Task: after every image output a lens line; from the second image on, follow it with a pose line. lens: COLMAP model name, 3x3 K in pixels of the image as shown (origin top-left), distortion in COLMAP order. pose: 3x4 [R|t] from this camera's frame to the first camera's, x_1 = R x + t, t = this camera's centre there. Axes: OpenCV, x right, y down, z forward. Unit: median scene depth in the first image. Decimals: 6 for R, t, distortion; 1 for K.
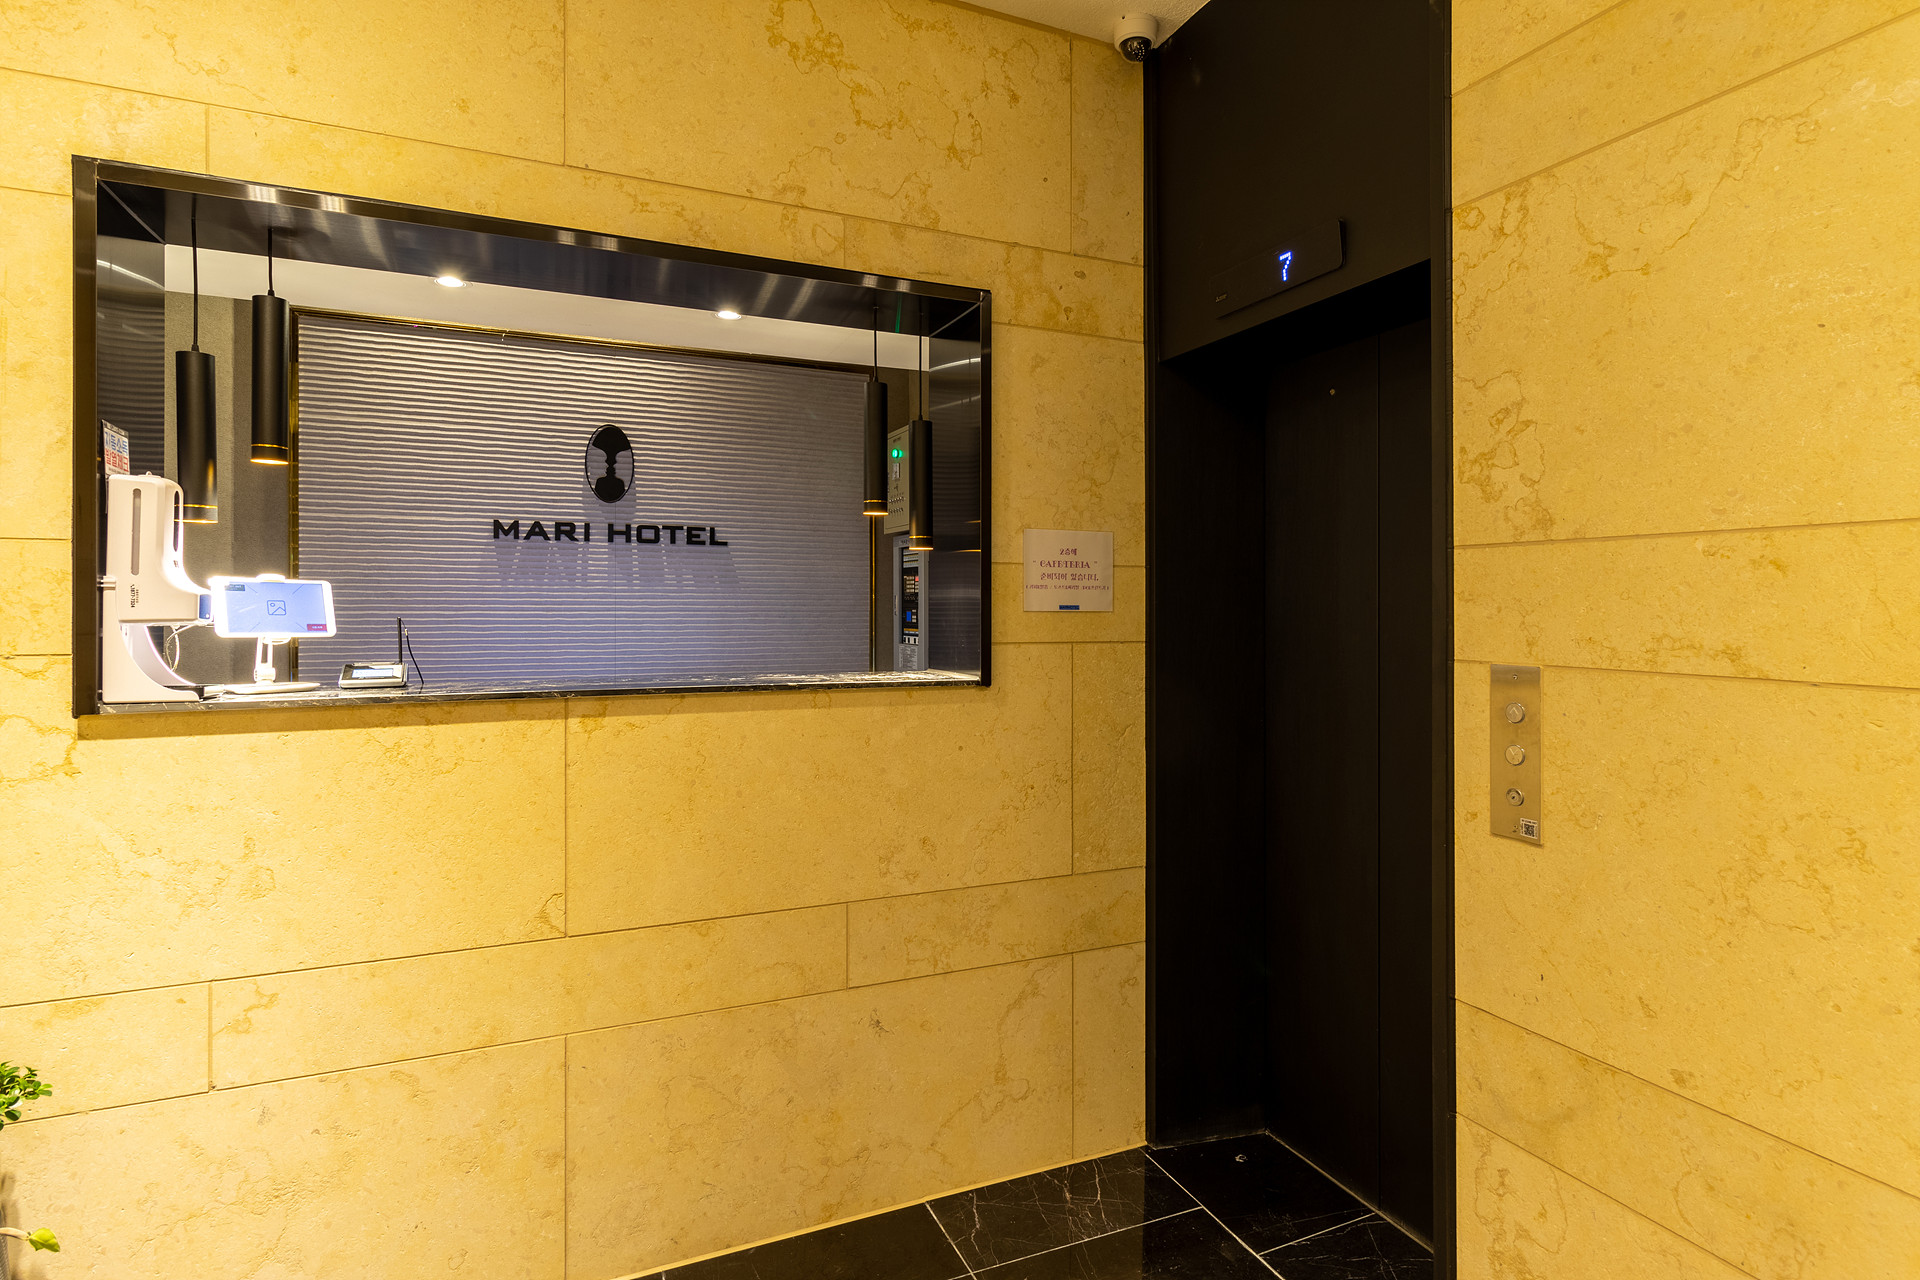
lens RADIAL K [[977.9, 0, 958.4], [0, 977.9, 623.8], [0, 0, 1]] dist [0.000981, -0.000242]
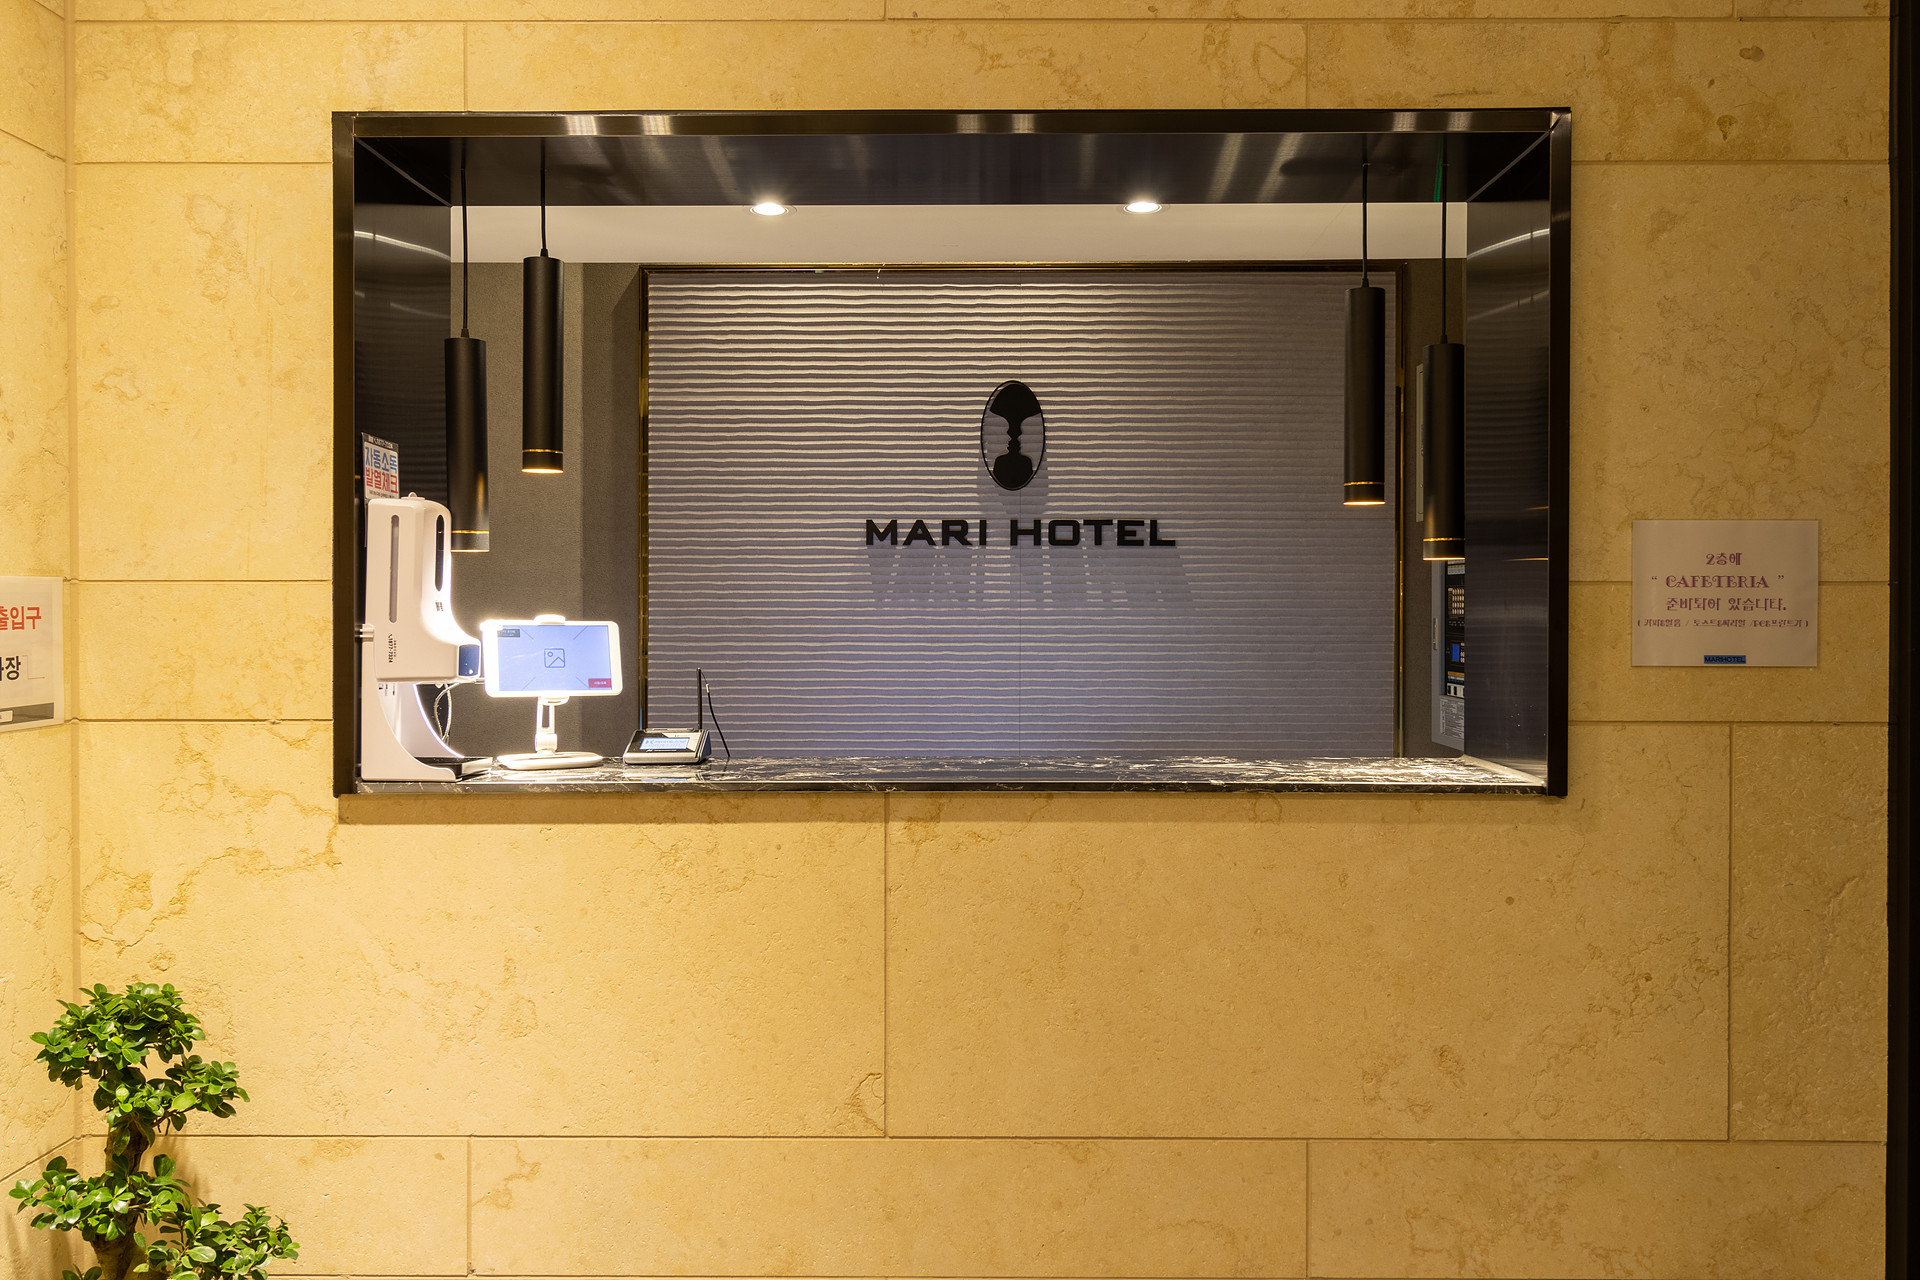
lens RADIAL K [[1395.5, 0, 962.5], [0, 1395.5, 648.1], [0, 0, 1]] dist [0.010814, -0.013447]
pose [[0.913191, 0.004994, -0.407501, 0.045247], [-0.002358, 0.999973, 0.006972, -0.029950], [0.407524, -0.005406, 0.913178, 0.109157]]
